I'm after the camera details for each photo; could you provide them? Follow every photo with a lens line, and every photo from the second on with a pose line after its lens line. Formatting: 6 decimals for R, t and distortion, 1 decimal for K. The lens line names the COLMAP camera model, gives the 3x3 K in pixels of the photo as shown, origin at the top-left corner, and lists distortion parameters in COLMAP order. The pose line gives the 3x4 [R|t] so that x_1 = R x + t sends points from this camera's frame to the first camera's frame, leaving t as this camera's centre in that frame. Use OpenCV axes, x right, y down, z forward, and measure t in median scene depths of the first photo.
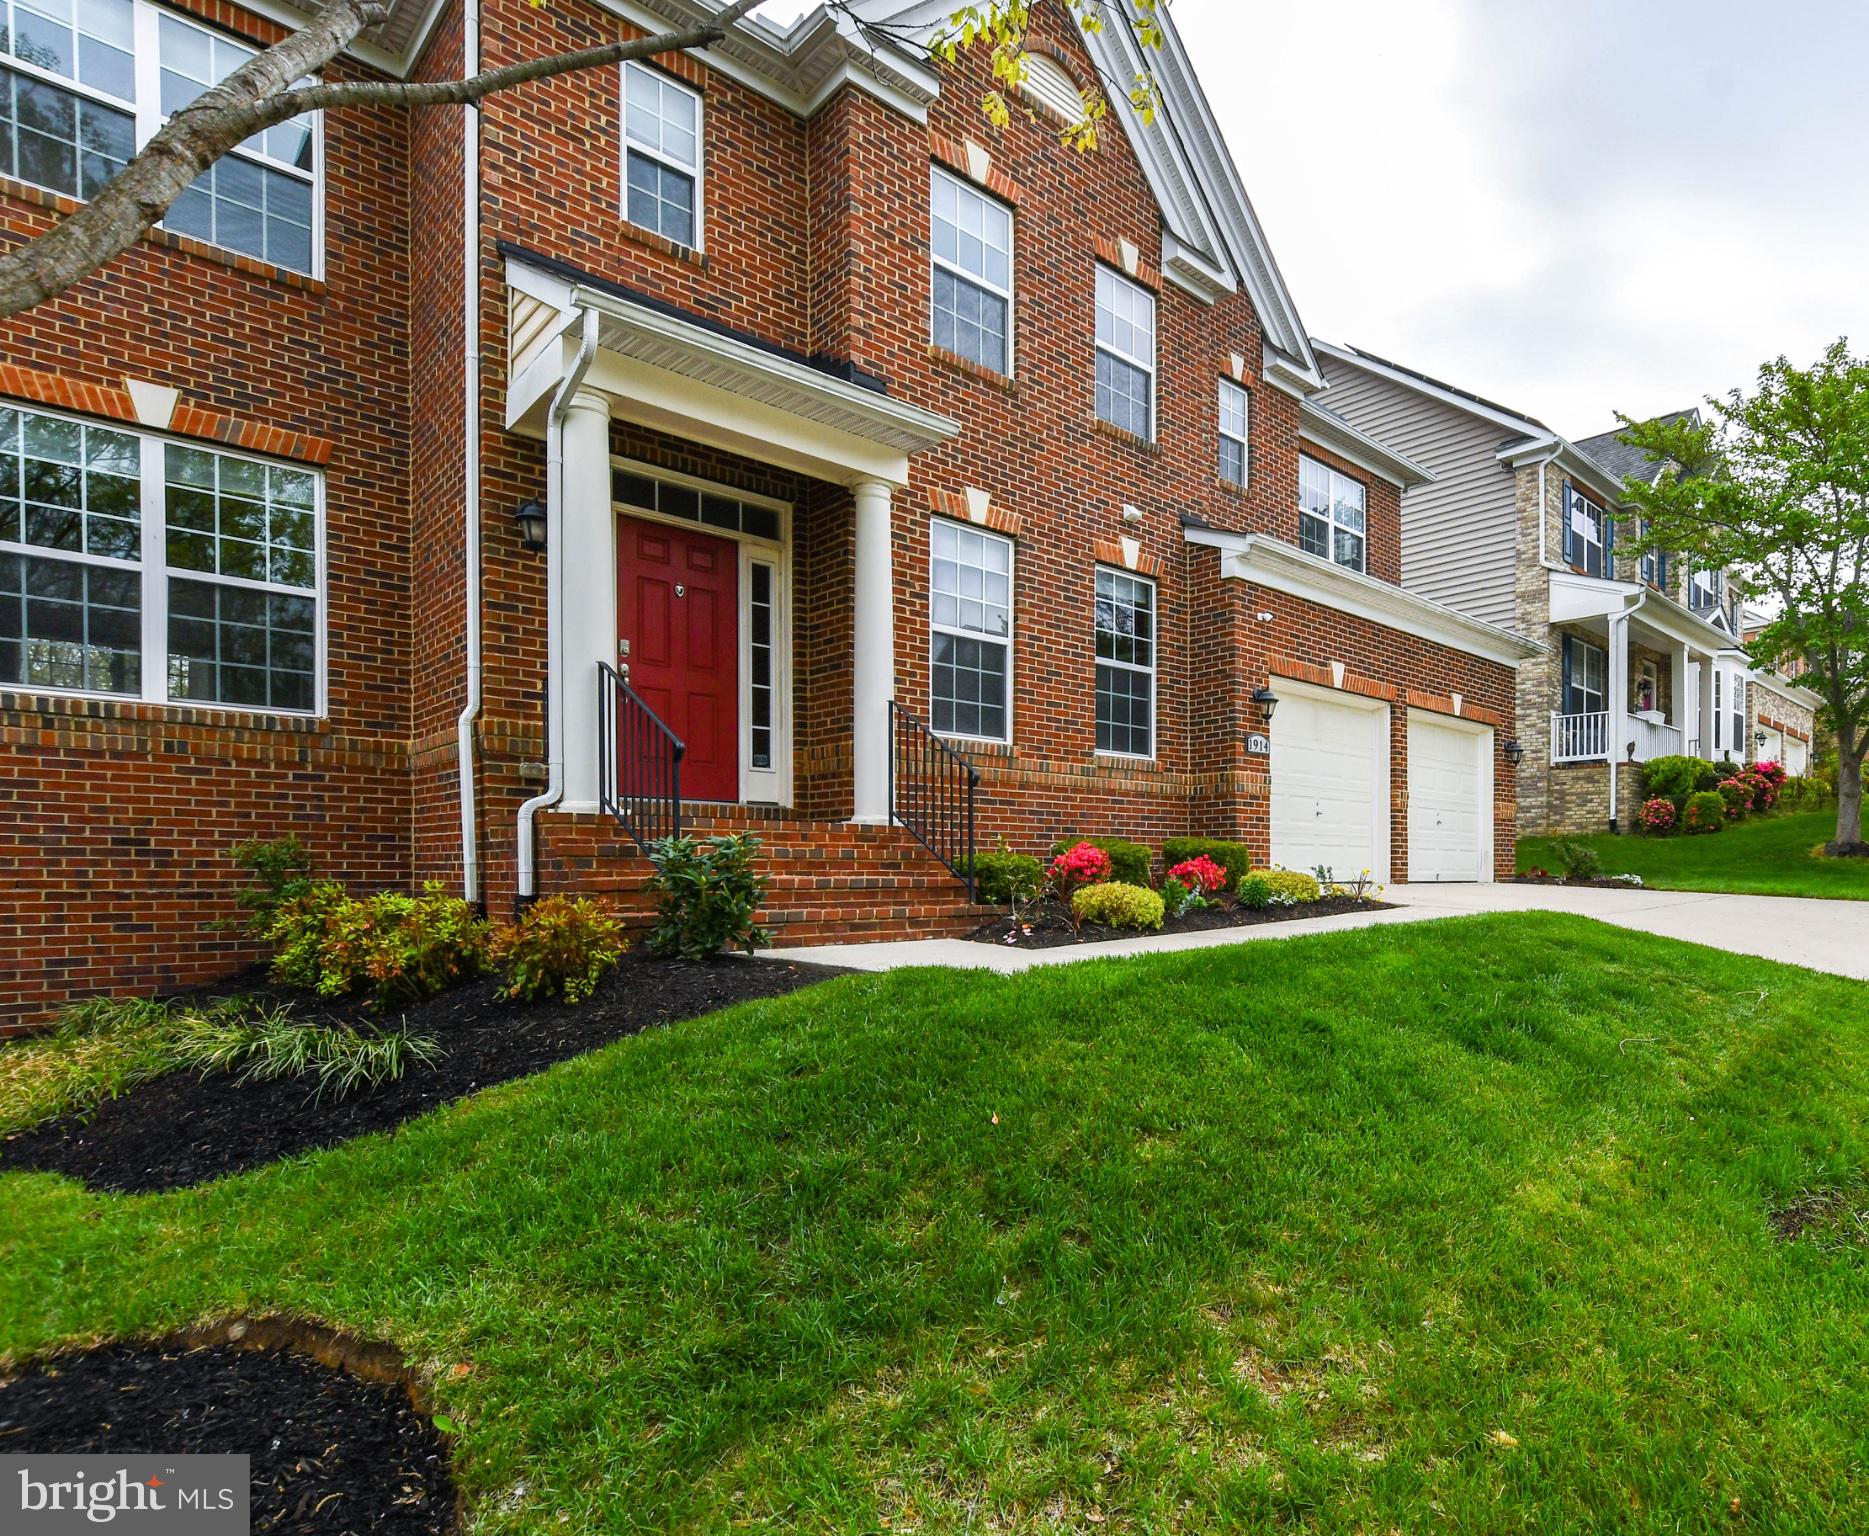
lens RADIAL K [[1065.0, 0, 1183.8], [0, 1065.0, 879.0], [0, 0, 1]] dist [-0.011198, 0.005373]
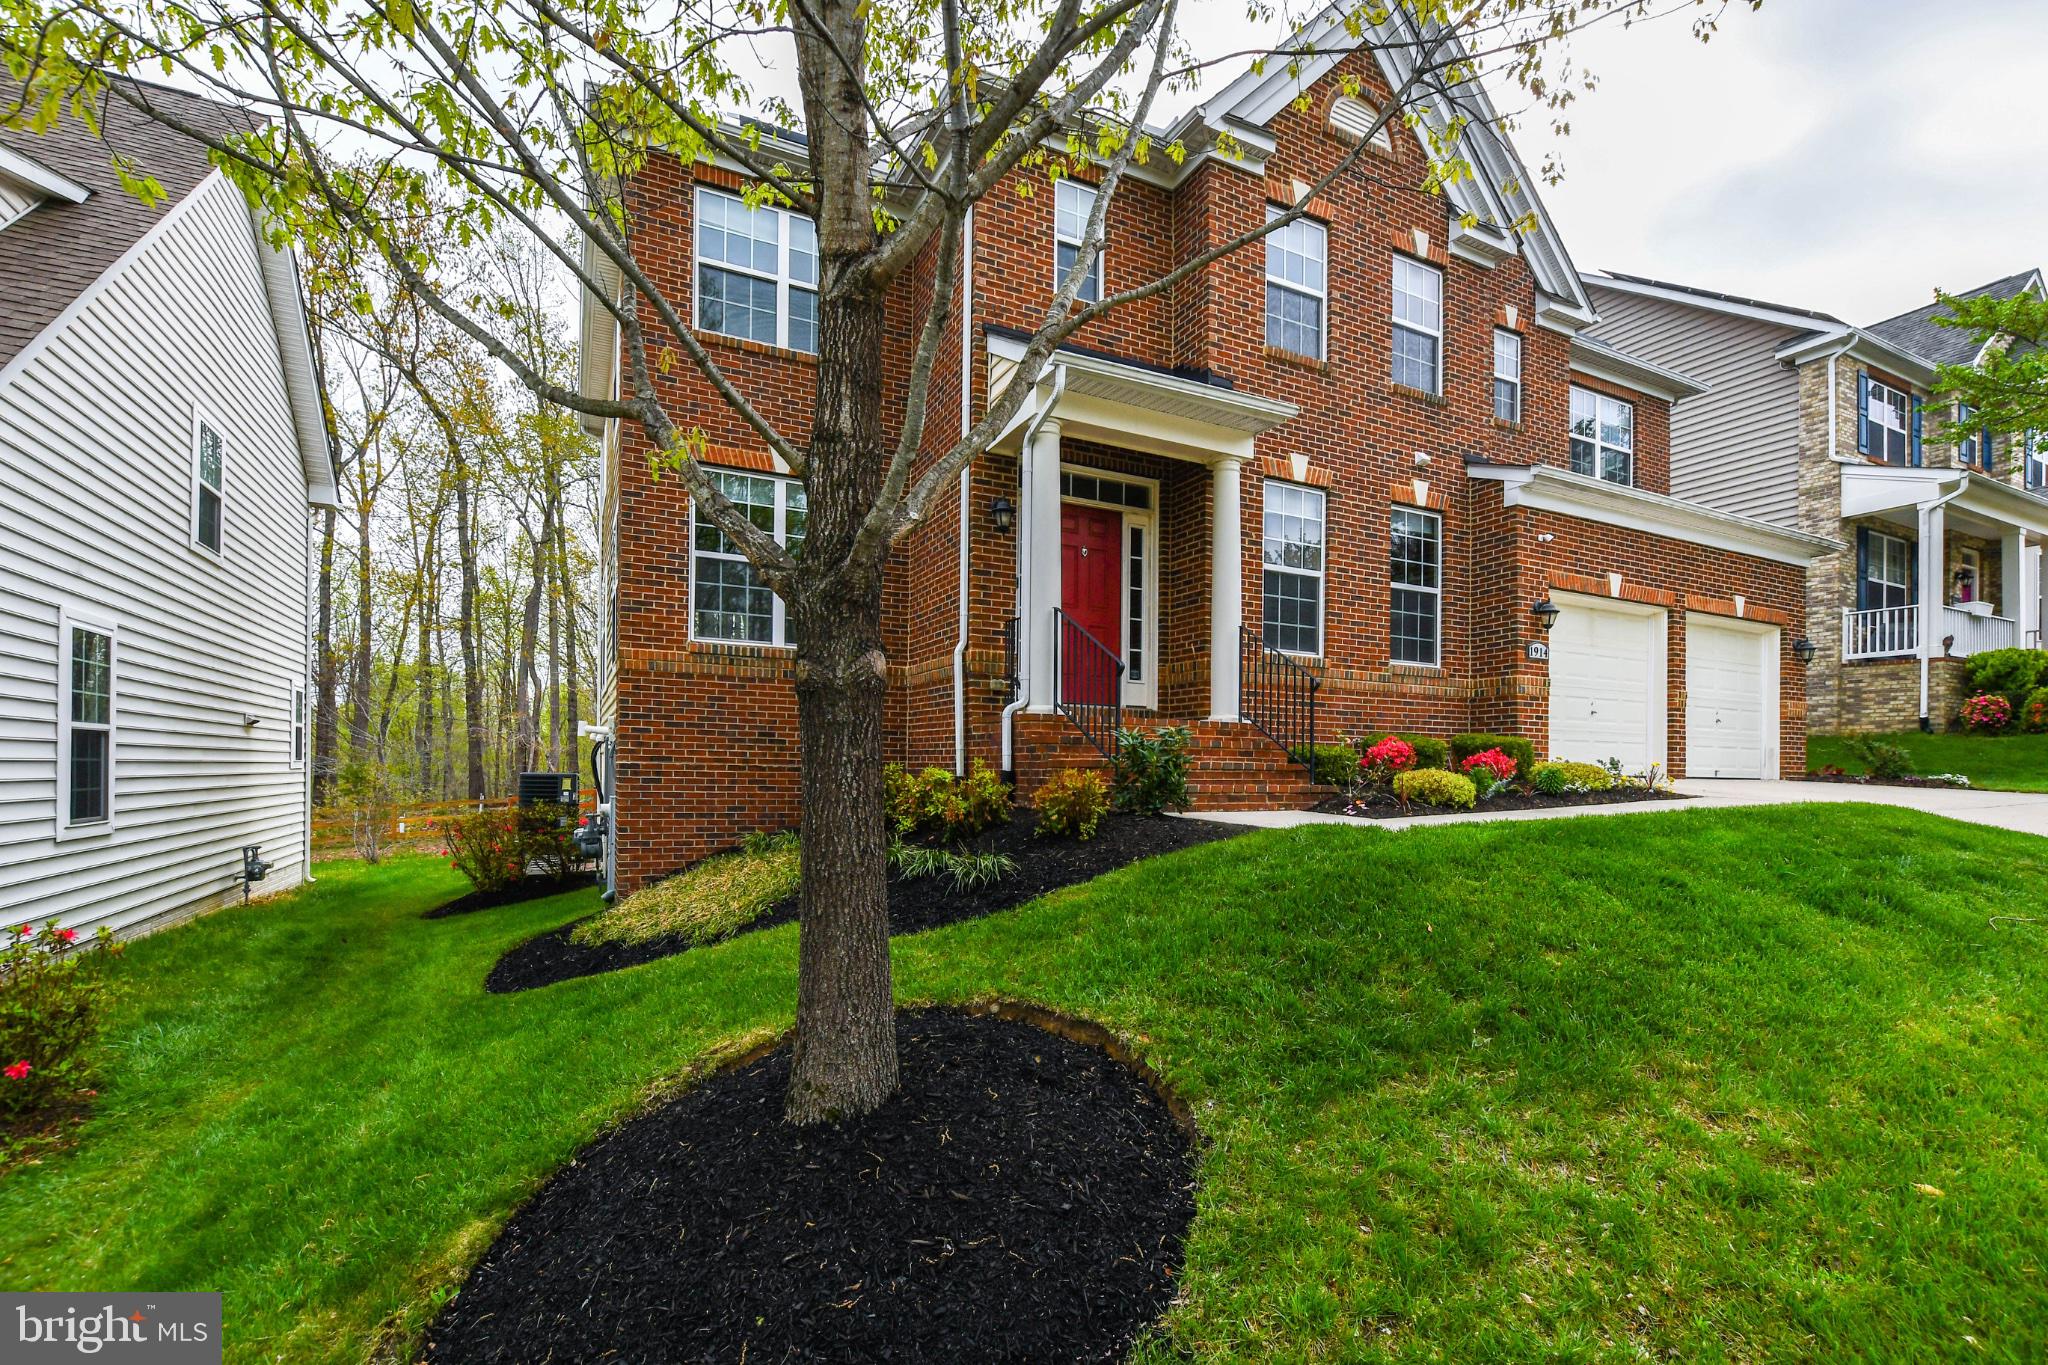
lens RADIAL K [[929.5, 0, 1041.4], [0, 929.5, 758.0], [0, 0, 1]] dist [-0.010665, 0.004108]
pose [[0.933911, 0.009051, -0.357392, -0.080627], [-0.015725, 0.999752, -0.015771, 0.011559], [0.357160, 0.020349, 0.933821, -0.113662]]
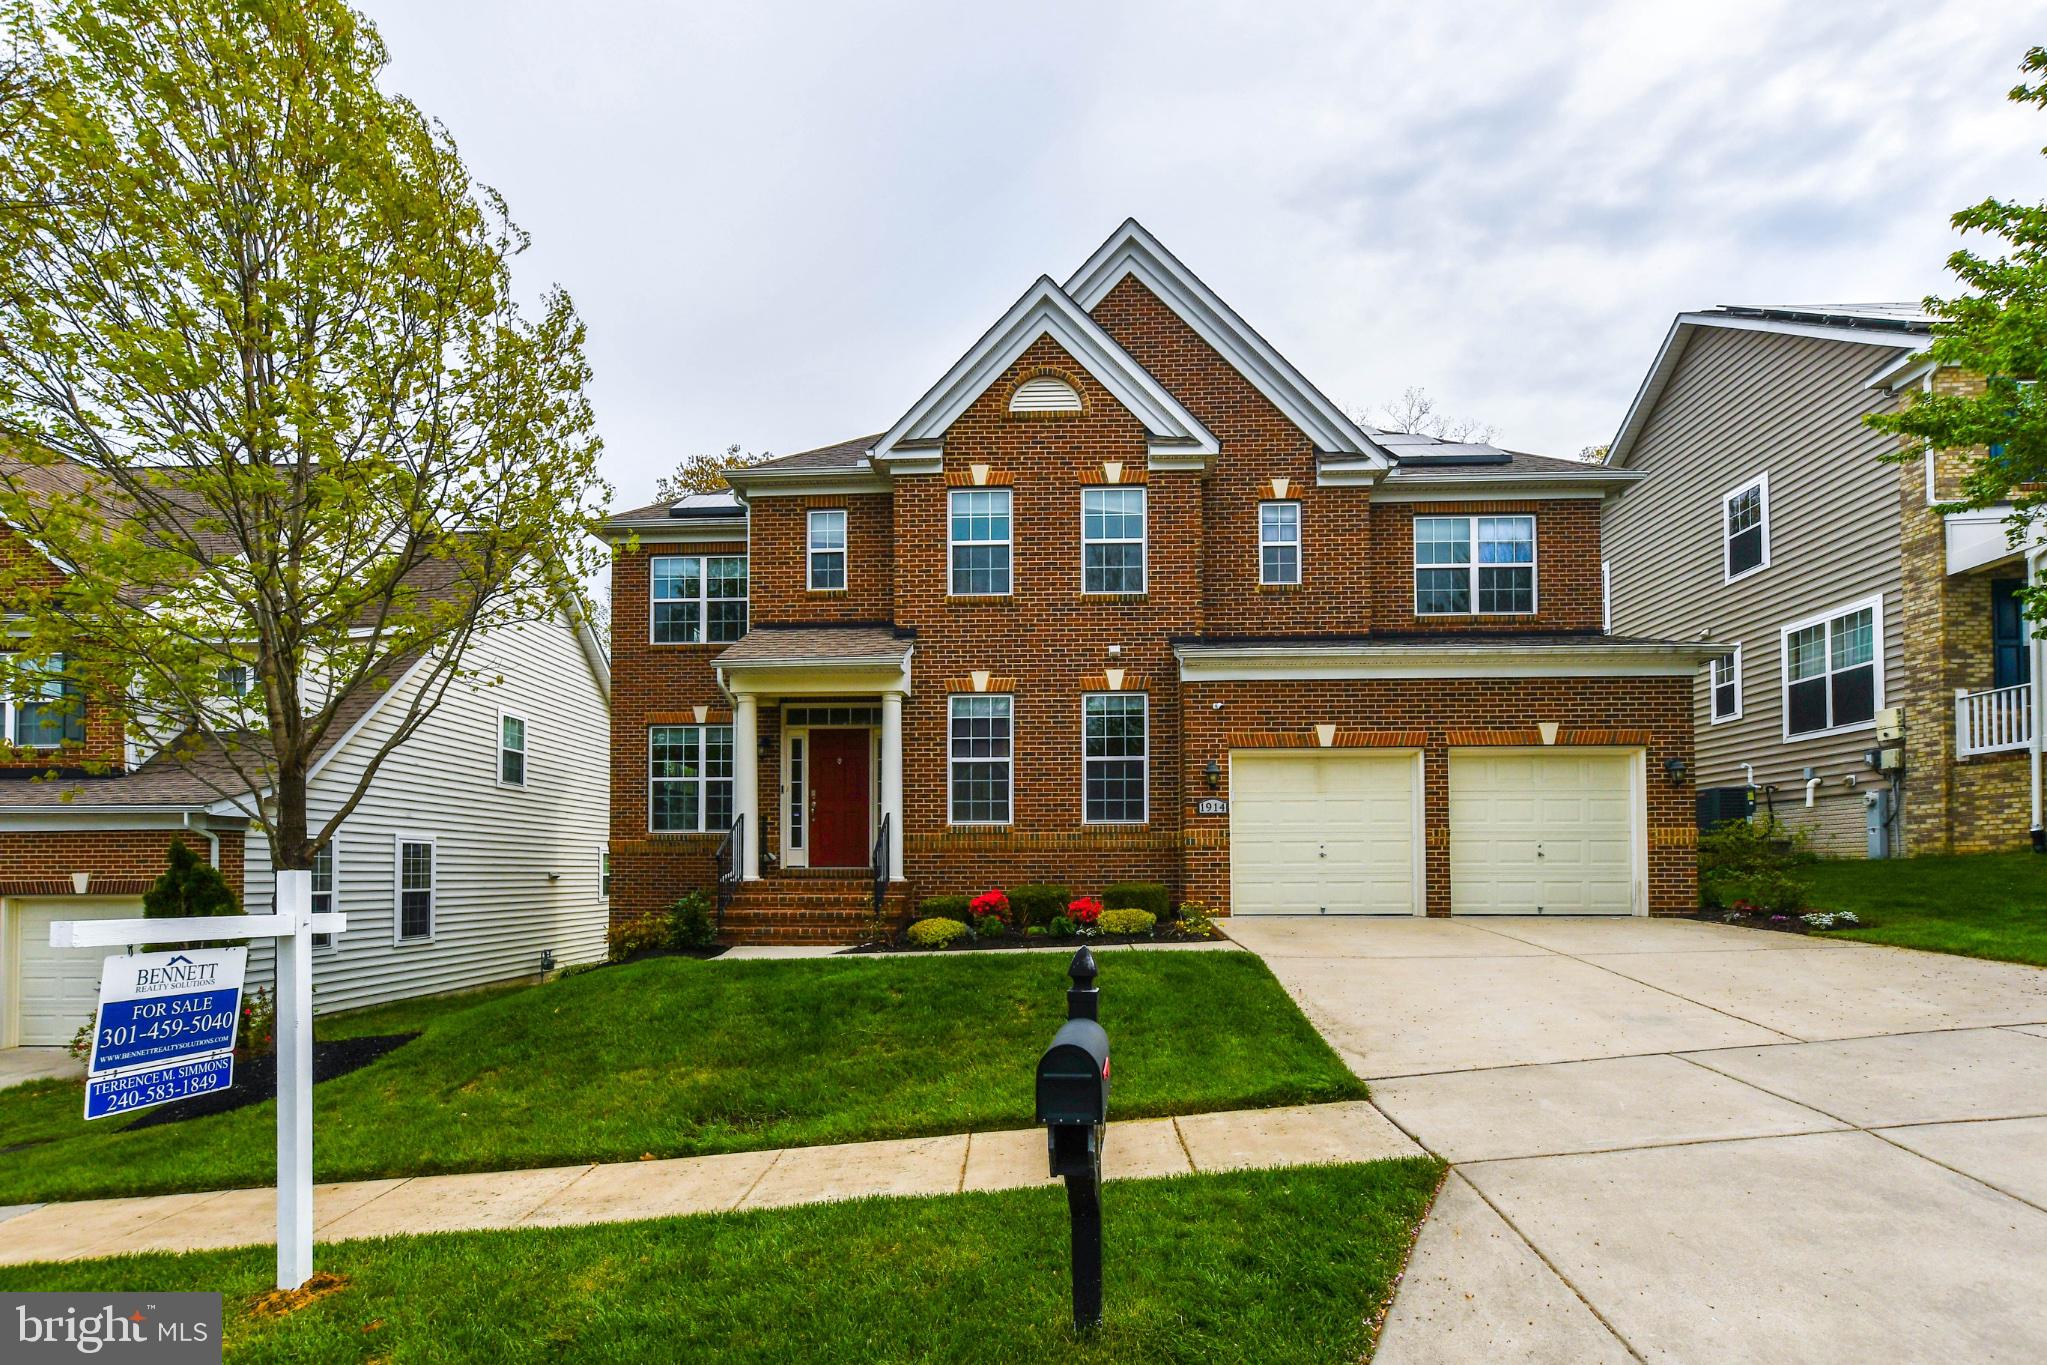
lens RADIAL K [[929.1, 0, 1033.9], [0, 929.1, 845.1], [0, 0, 1]] dist [-0.010665, 0.004108]
pose [[0.644392, -0.020694, -0.764415, 0.908104], [-0.001225, 0.999605, -0.028093, -0.056692], [0.764694, 0.019039, 0.644112, 0.140731]]
